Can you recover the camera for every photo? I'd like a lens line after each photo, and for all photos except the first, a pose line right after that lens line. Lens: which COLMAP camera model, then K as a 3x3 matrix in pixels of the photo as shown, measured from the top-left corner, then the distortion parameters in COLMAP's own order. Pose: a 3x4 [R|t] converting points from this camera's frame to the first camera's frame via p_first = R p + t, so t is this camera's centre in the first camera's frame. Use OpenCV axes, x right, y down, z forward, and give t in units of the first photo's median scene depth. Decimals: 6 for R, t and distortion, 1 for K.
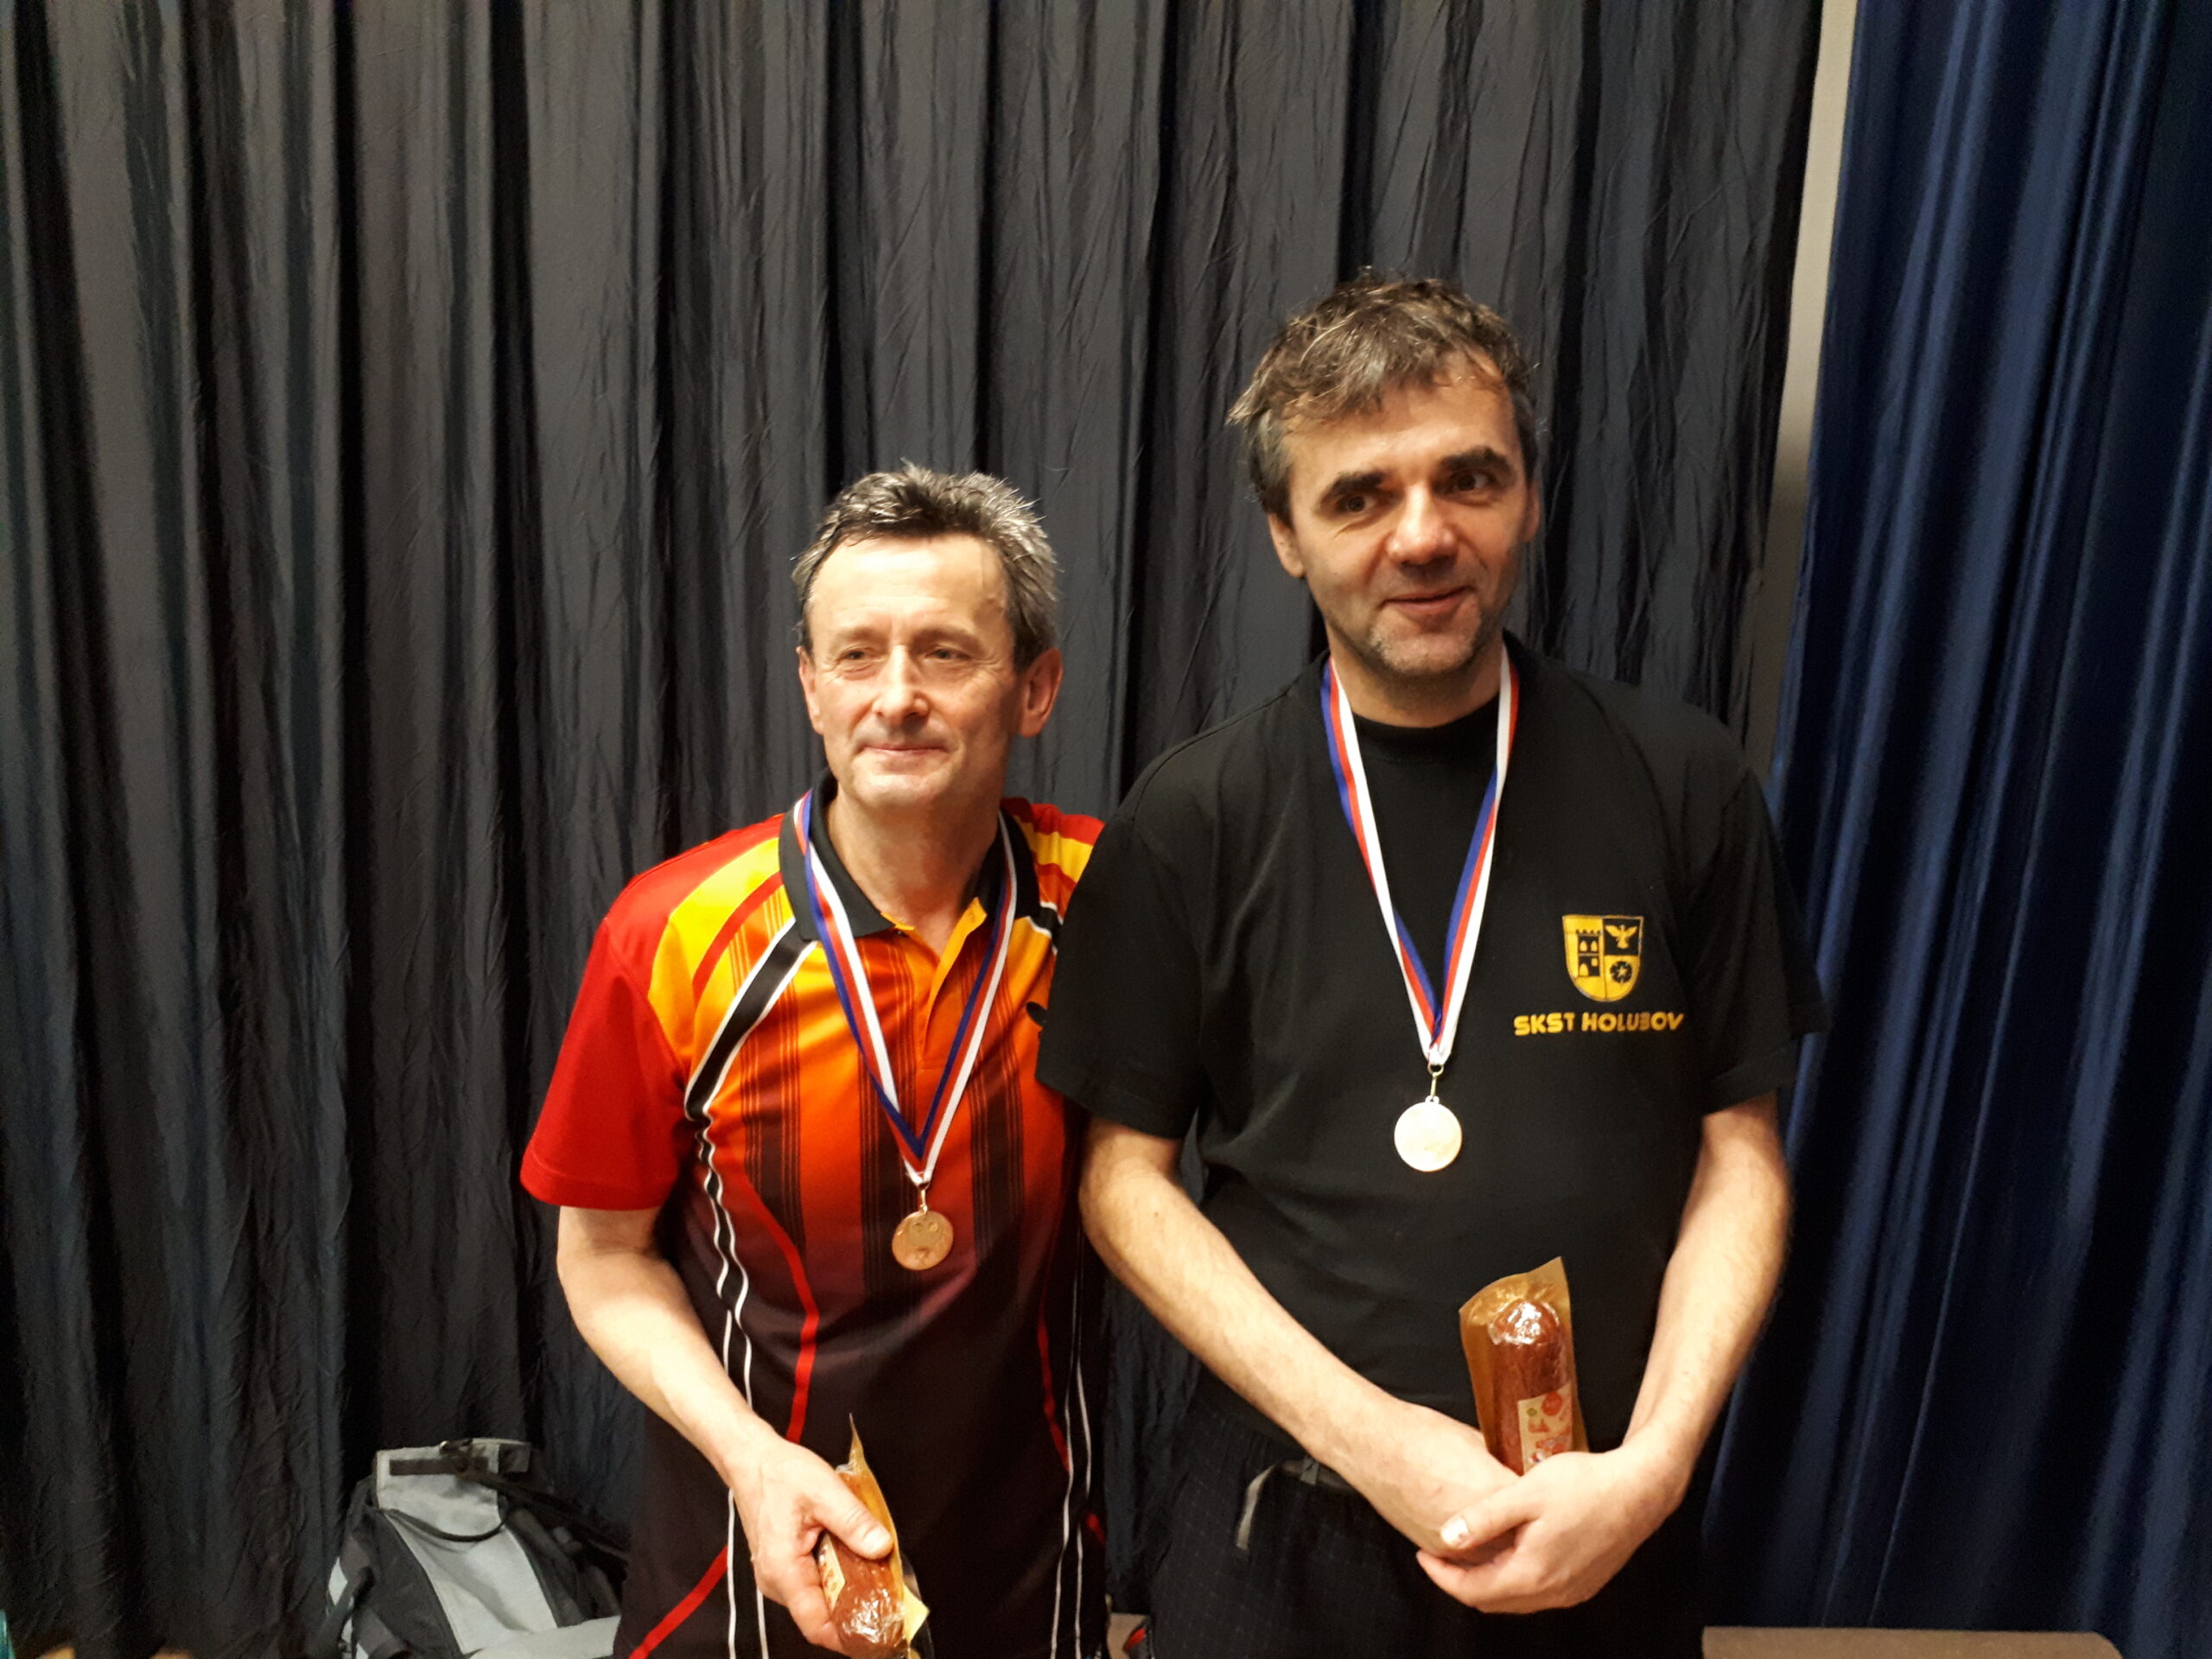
lens RADIAL K [[1768.7, 0, 1141.9], [0, 1768.7, 831.5], [0, 0, 1]] dist [0.028244, -0.003617]
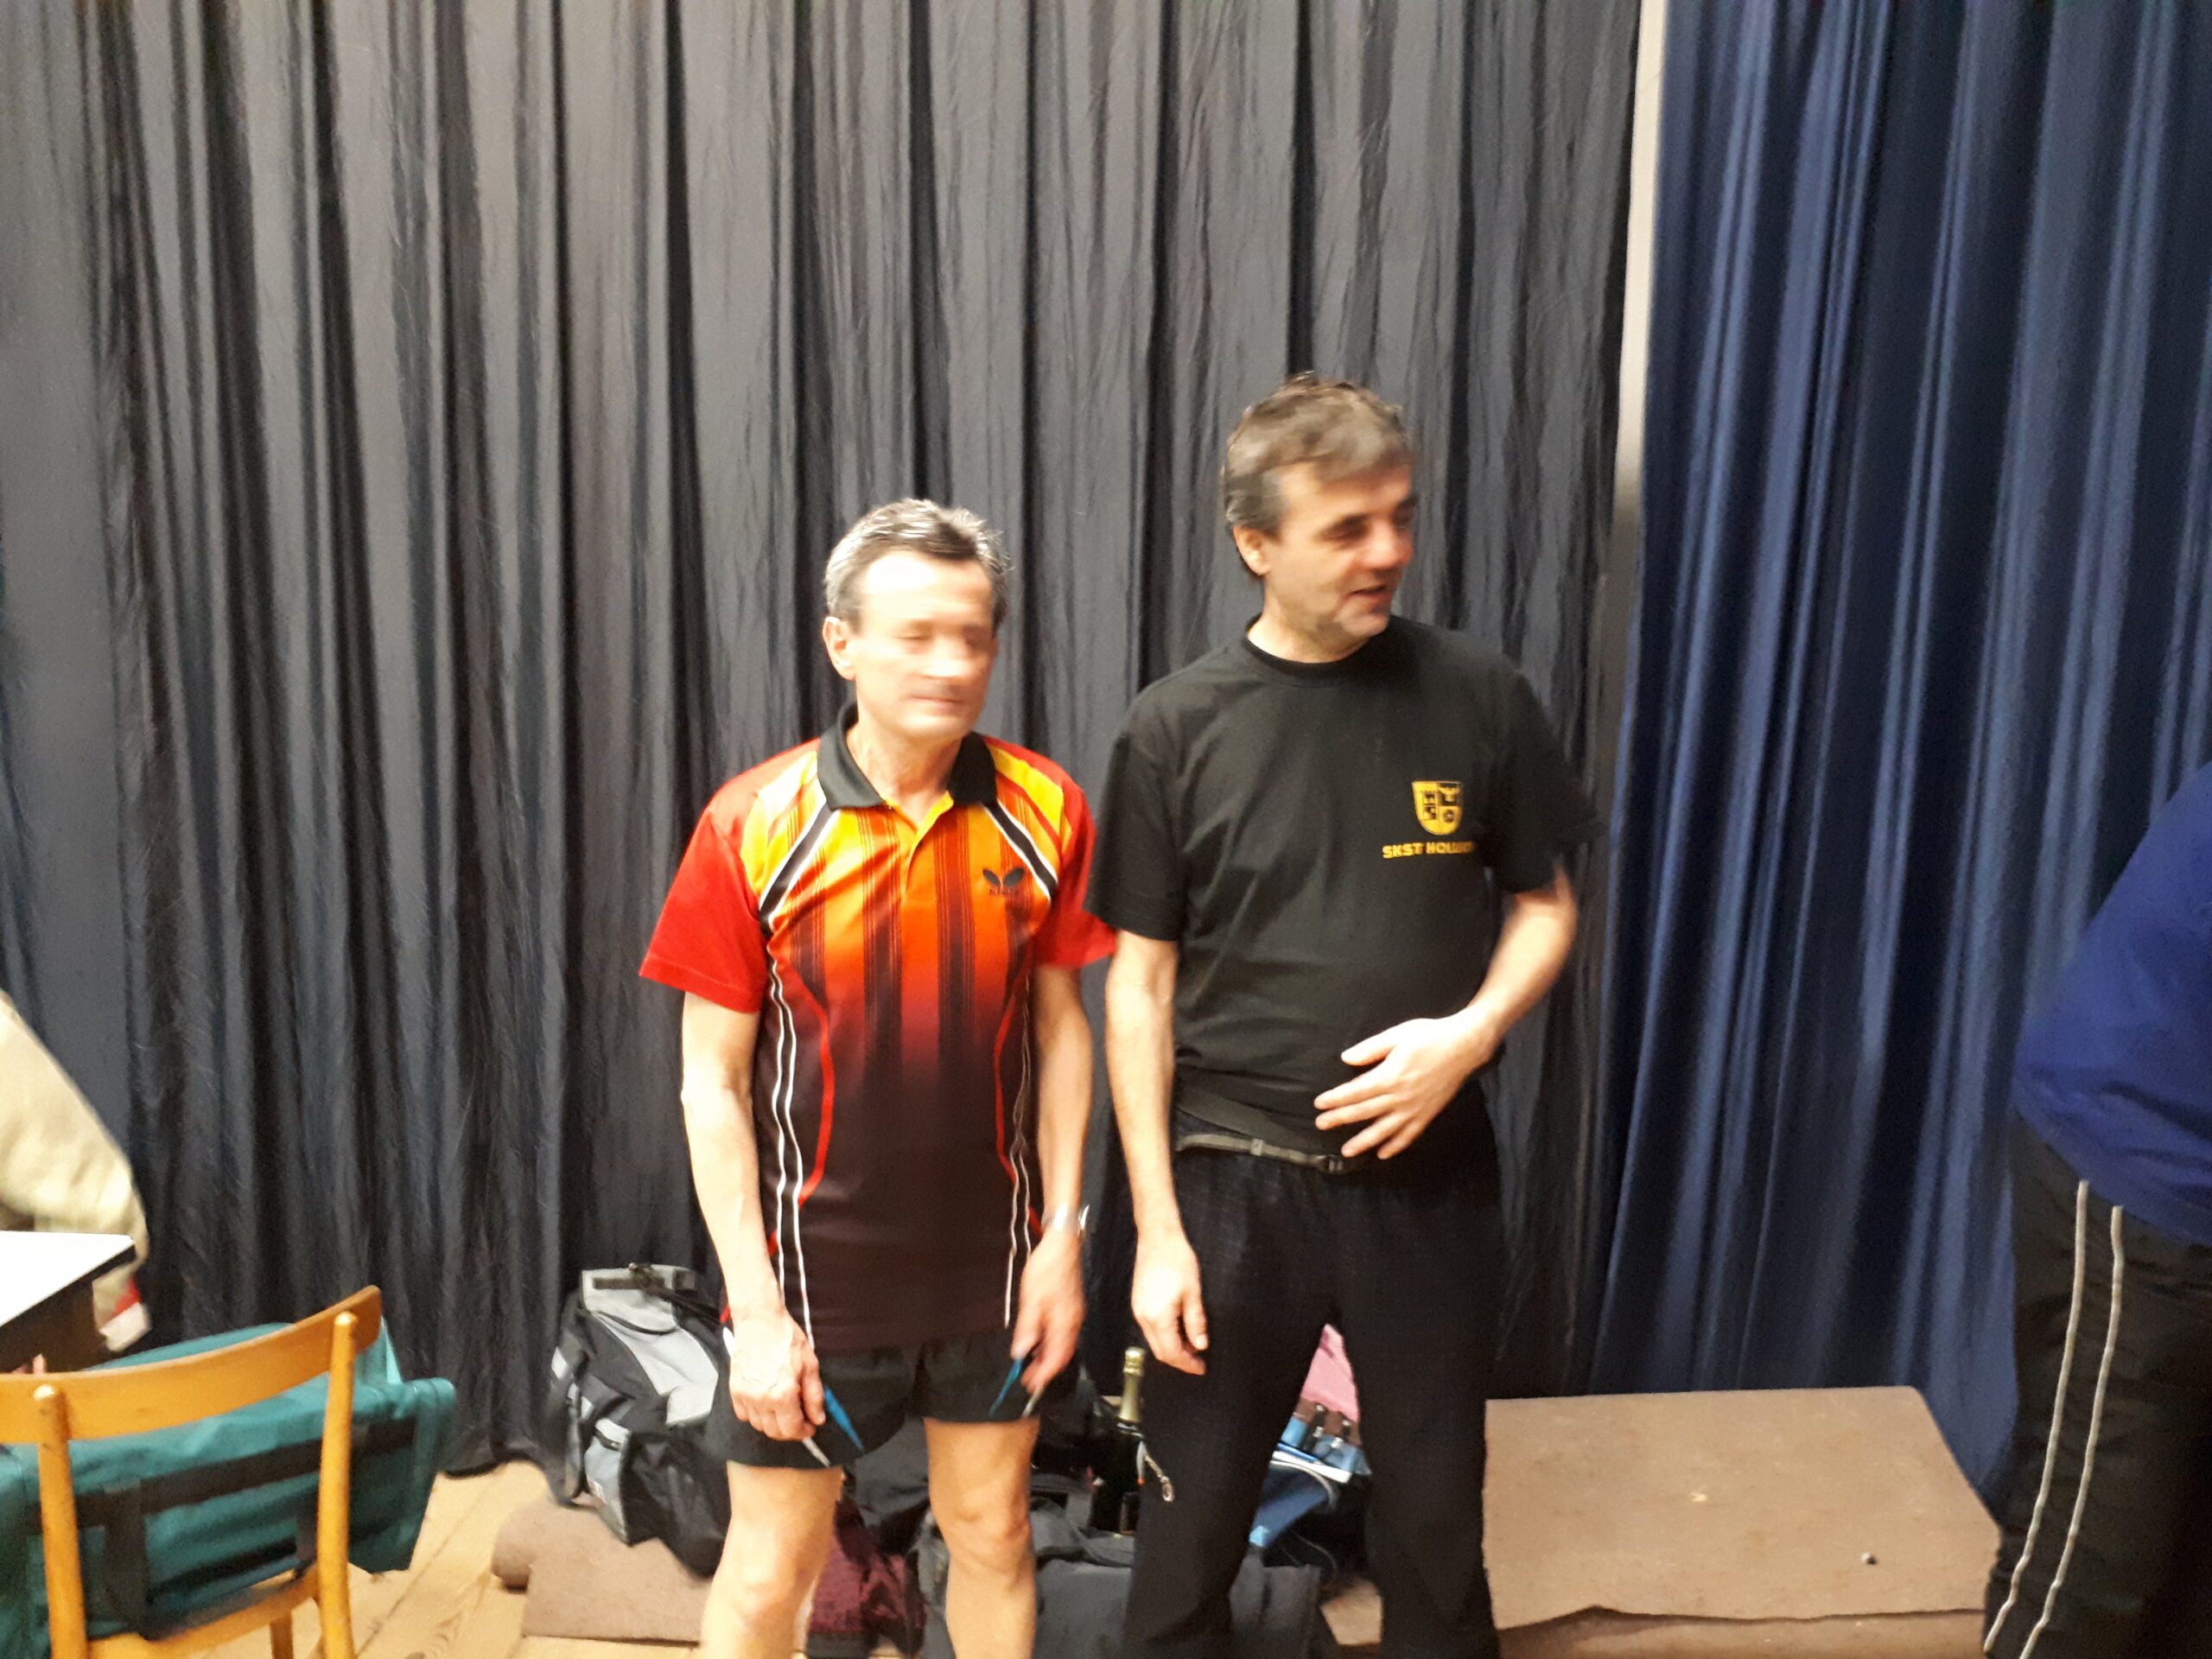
lens RADIAL K [[1745.1, 0, 1138.6], [0, 1745.1, 830.5], [0, 0, 1]] dist [0.016596, -0.004463]
pose [[0.999615, -0.023778, -0.014309, 0.007063], [0.023464, 0.999489, -0.021714, 0.069484], [0.014818, 0.021370, 0.999662, -0.333828]]
